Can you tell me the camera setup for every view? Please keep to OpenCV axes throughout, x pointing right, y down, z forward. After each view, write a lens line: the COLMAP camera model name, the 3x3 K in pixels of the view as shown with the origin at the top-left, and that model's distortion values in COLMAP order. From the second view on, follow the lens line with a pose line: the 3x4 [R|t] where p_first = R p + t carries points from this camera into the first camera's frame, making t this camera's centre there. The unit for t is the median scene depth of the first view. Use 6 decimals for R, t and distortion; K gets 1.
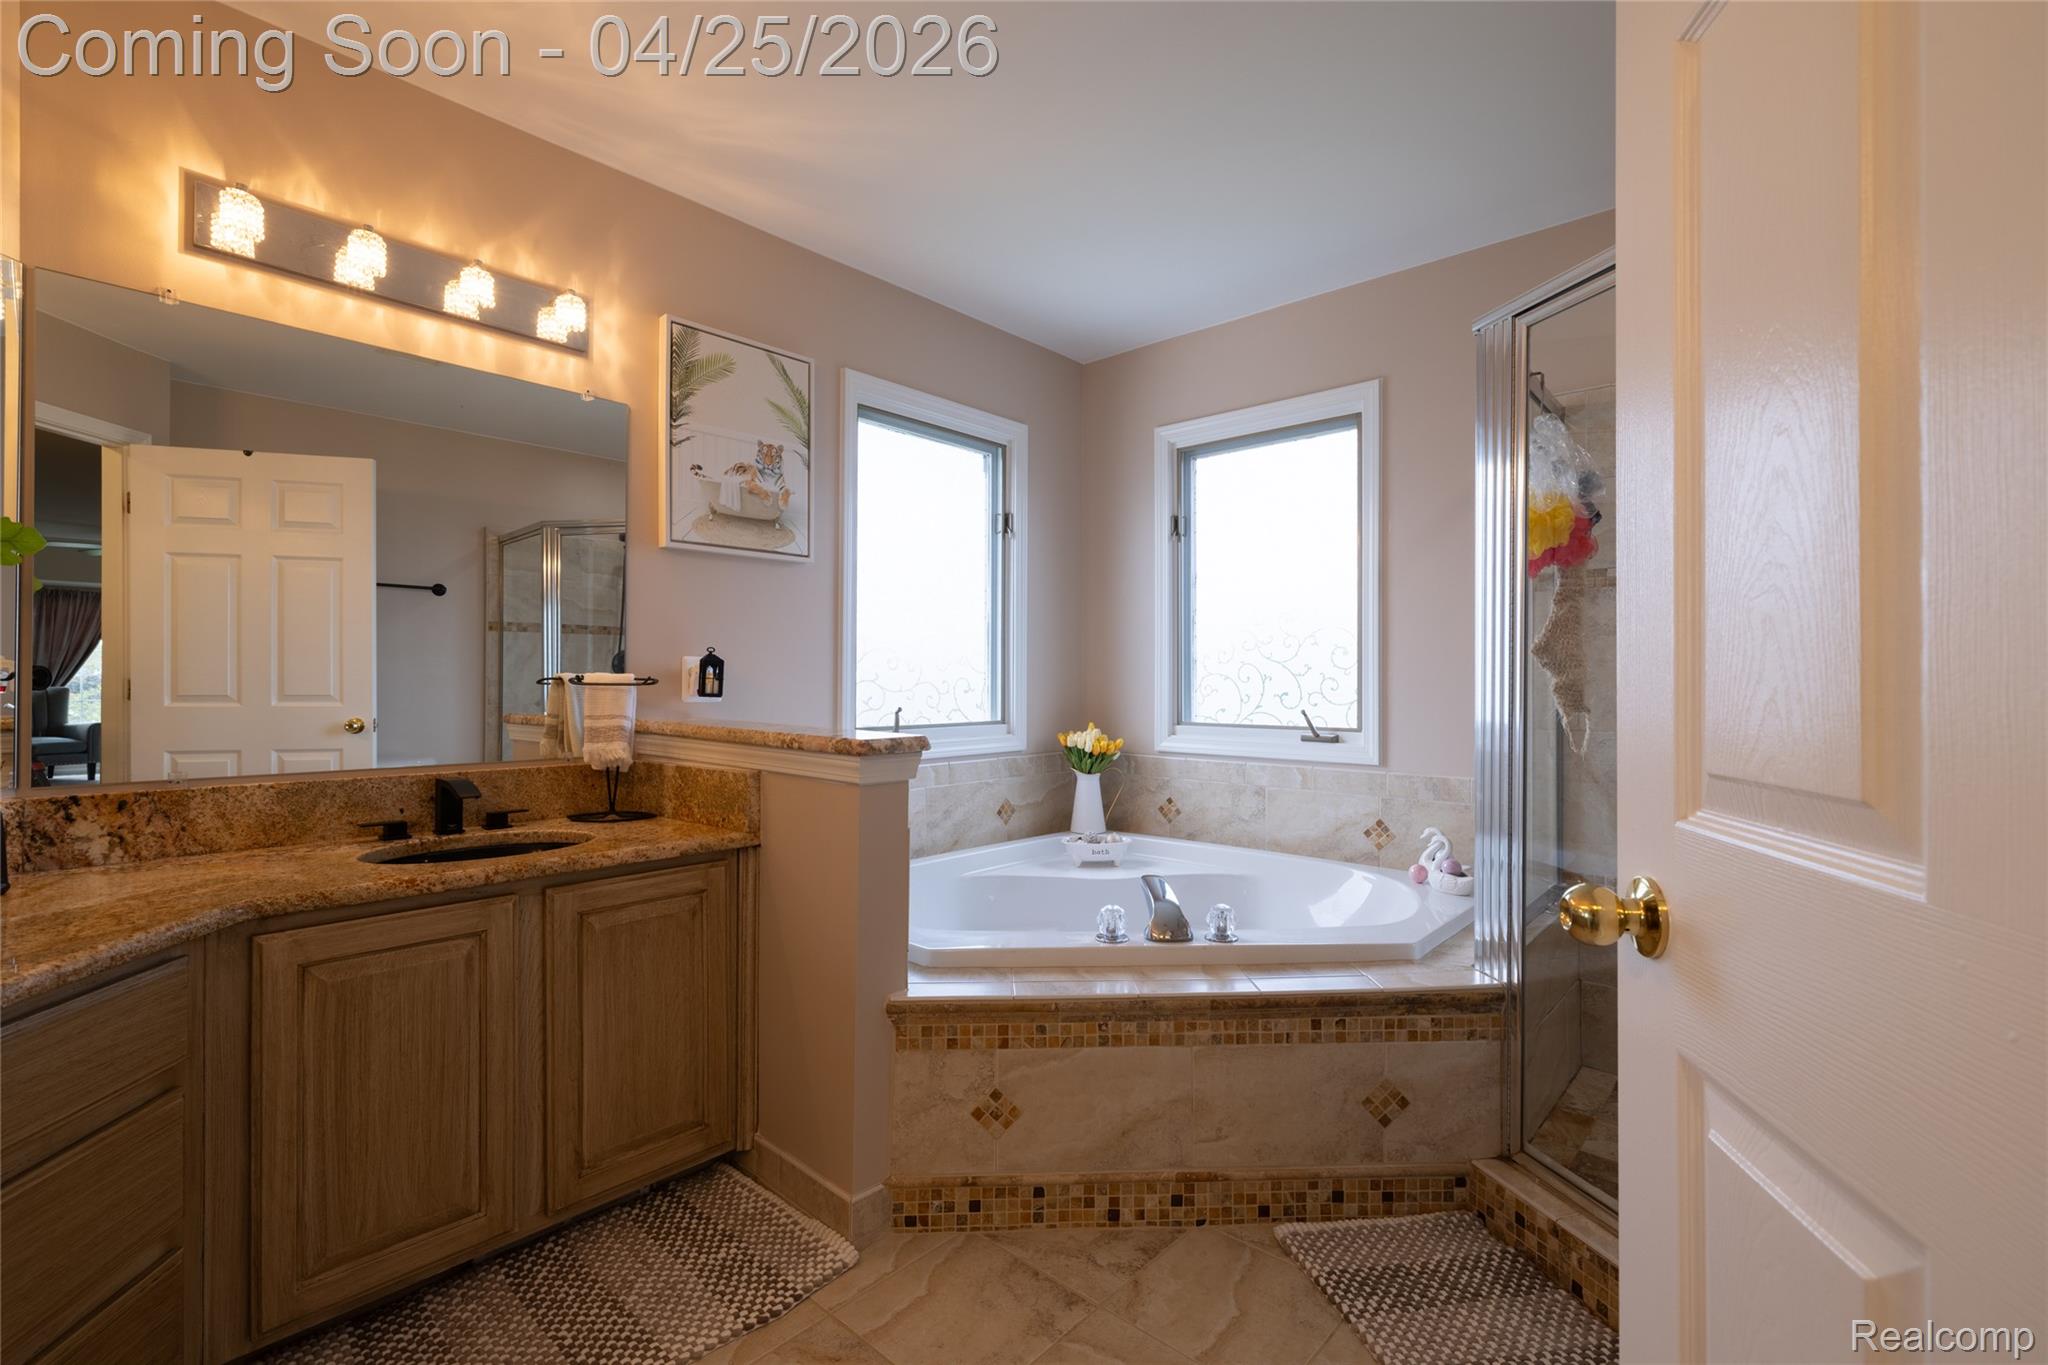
lens RADIAL K [[864.0, 0, 1025.8], [0, 864.0, 670.4], [0, 0, 1]] dist [0.000964, -0.000183]
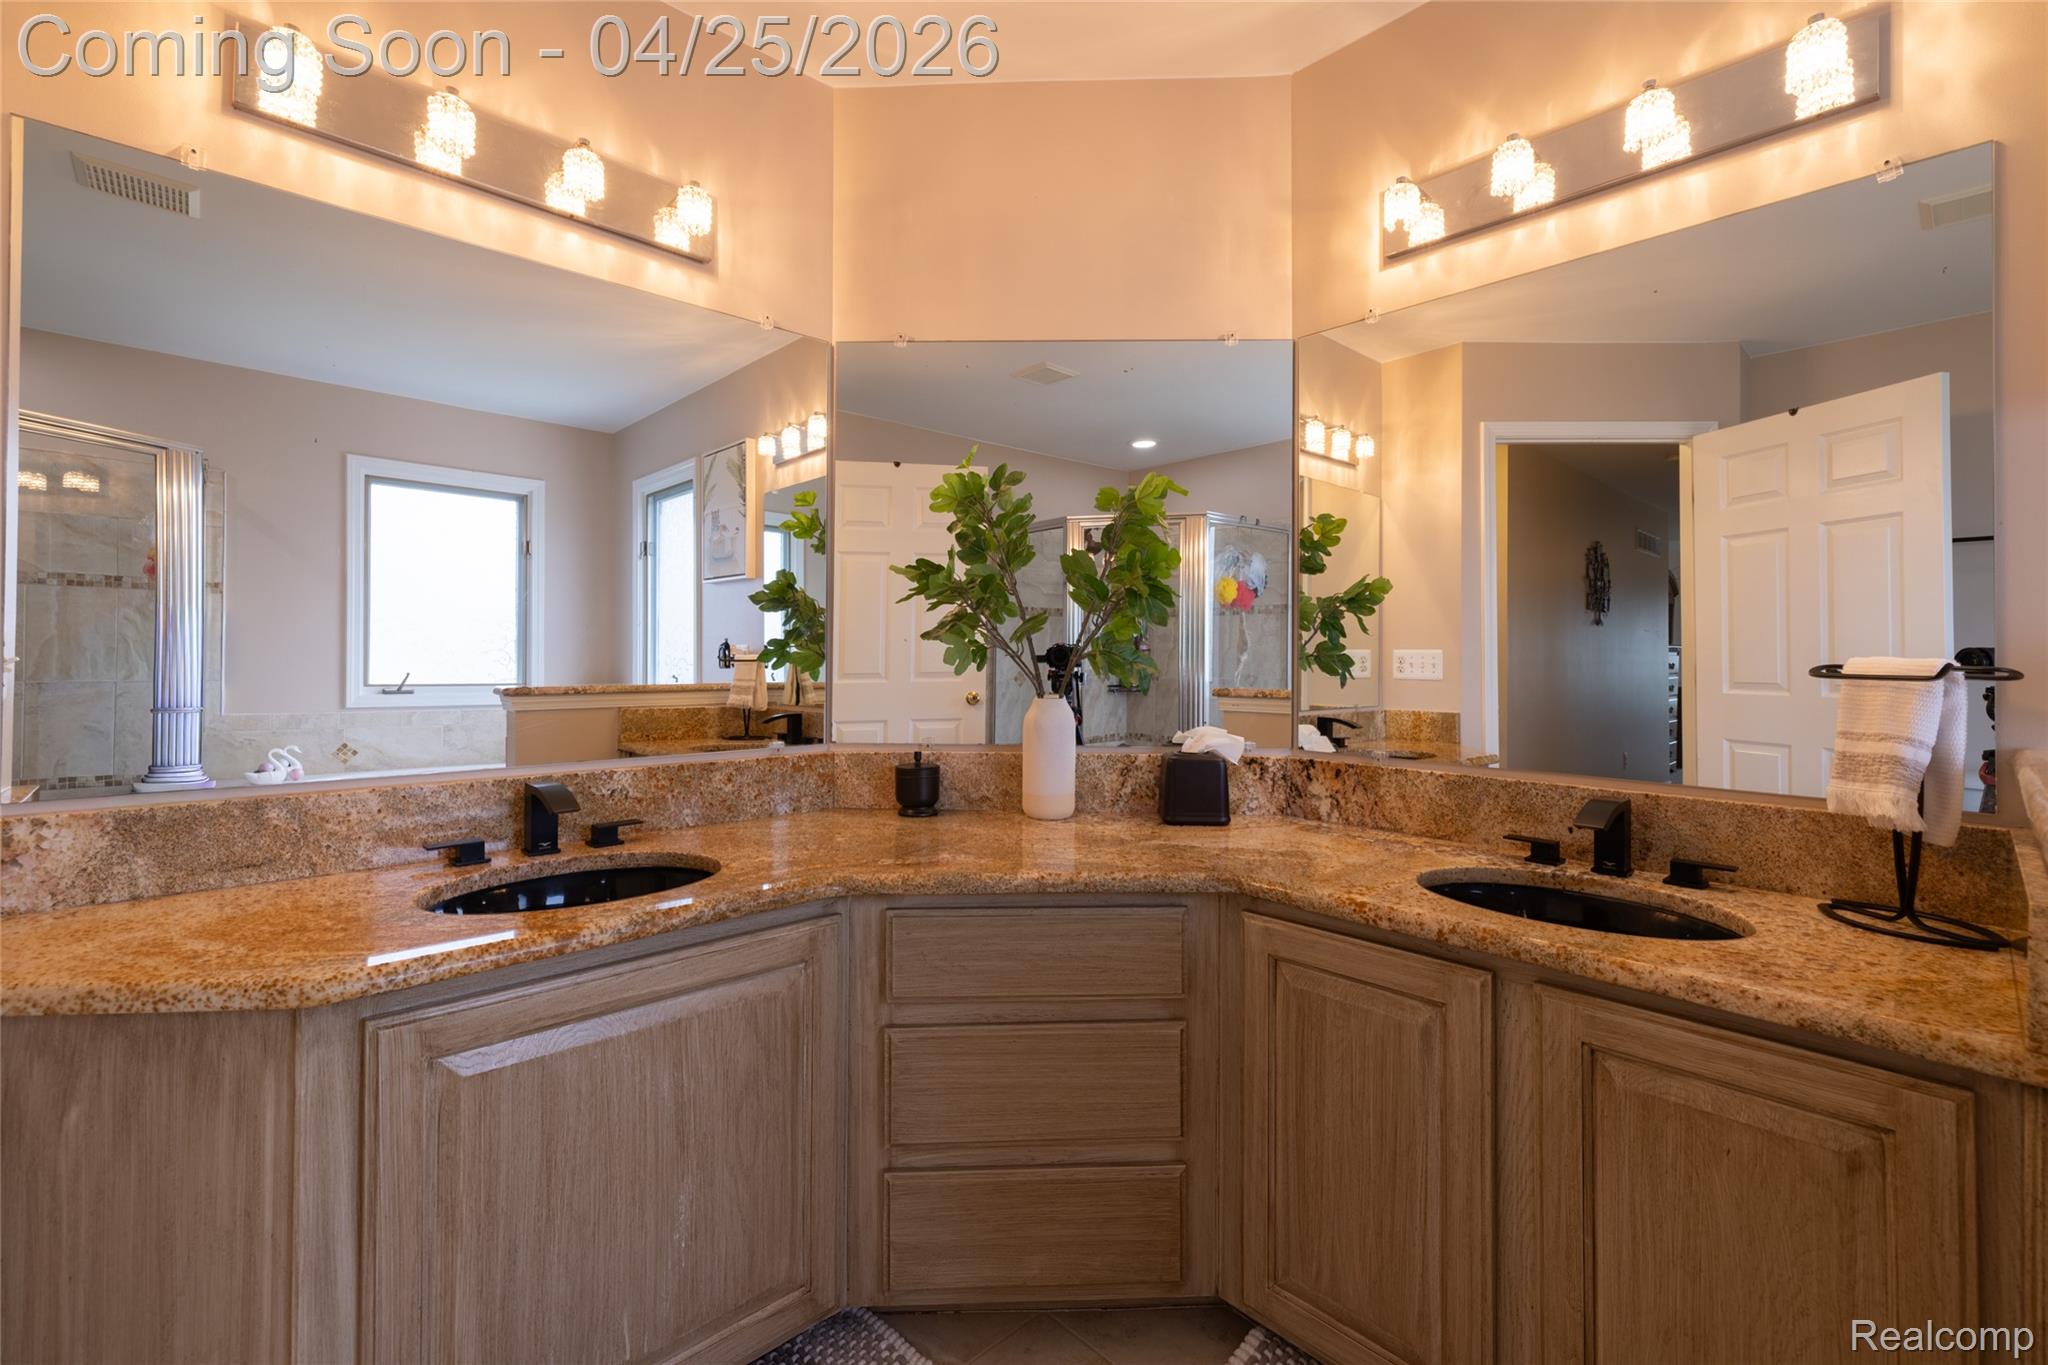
lens RADIAL K [[890.9, 0, 1054.8], [0, 890.9, 653.8], [0, 0, 1]] dist [0.001713, 0.000280]
pose [[-0.060315, -0.004664, -0.998168, 0.146281], [0.002774, 0.999984, -0.004840, 0.002577], [0.998176, -0.003061, -0.060301, 0.650343]]
